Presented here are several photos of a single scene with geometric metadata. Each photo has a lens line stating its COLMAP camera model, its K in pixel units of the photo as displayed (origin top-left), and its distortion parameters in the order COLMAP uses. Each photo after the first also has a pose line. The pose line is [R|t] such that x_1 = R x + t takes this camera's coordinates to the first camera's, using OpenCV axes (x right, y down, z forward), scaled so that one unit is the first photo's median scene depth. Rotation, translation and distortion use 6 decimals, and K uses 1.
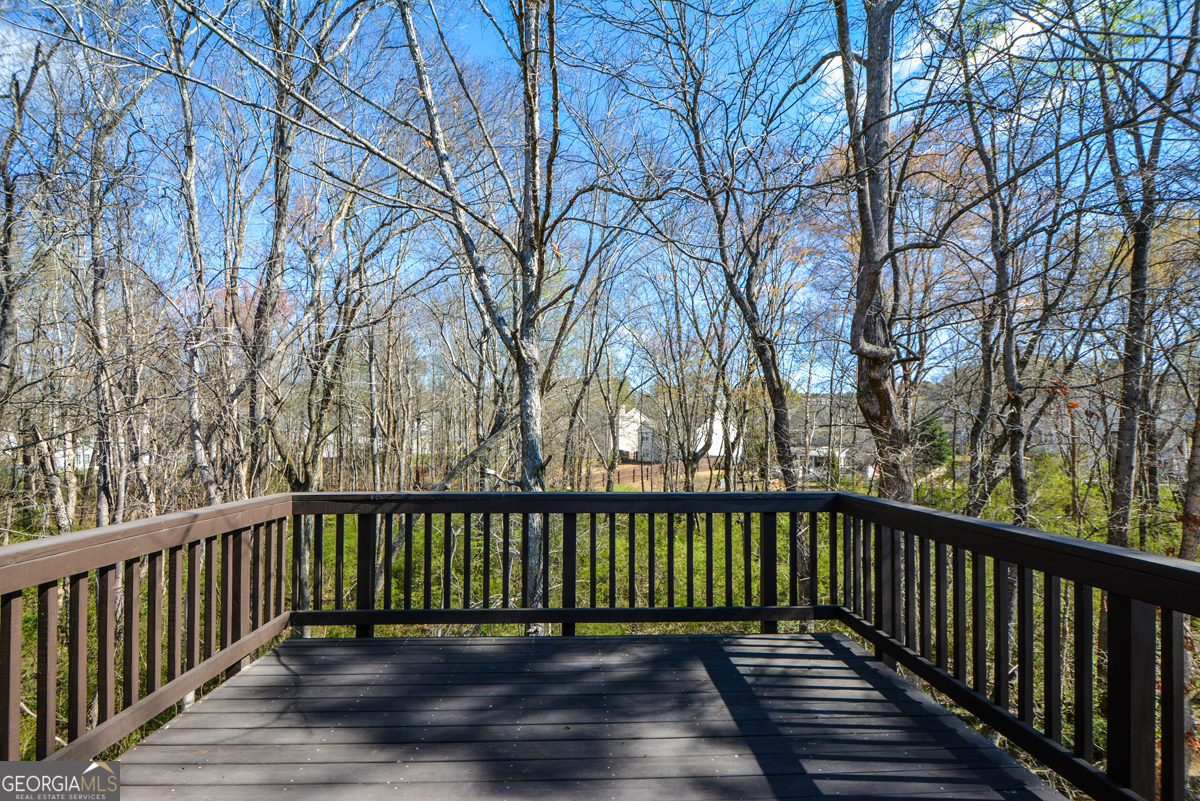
lens RADIAL K [[585.7, 0, 597.5], [0, 585.7, 428.2], [0, 0, 1]] dist [0.001500, -0.000509]
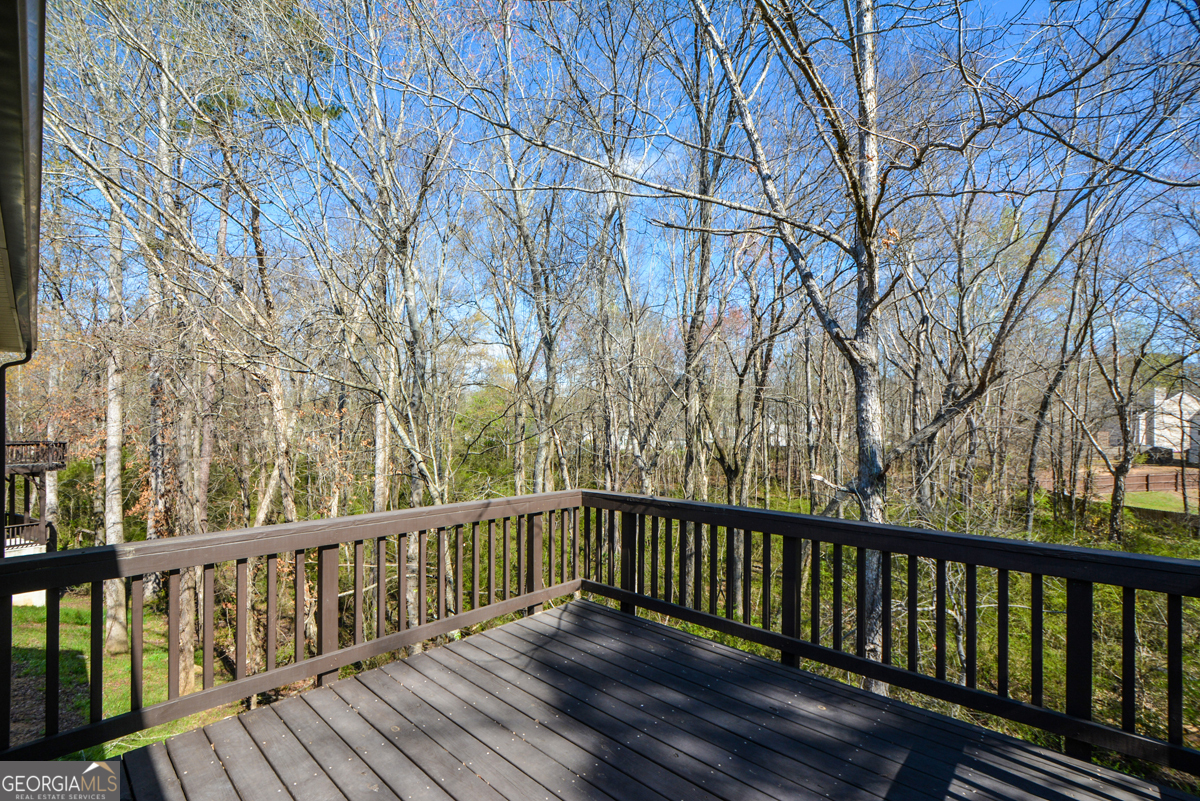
lens RADIAL K [[525.4, 0, 605.7], [0, 525.4, 426.2], [0, 0, 1]] dist [0.001711, -0.001081]
pose [[0.714621, 0.003969, -0.699501, 0.210153], [0.004826, 0.999932, 0.010604, -0.026532], [0.699496, -0.010953, 0.714553, 0.125117]]
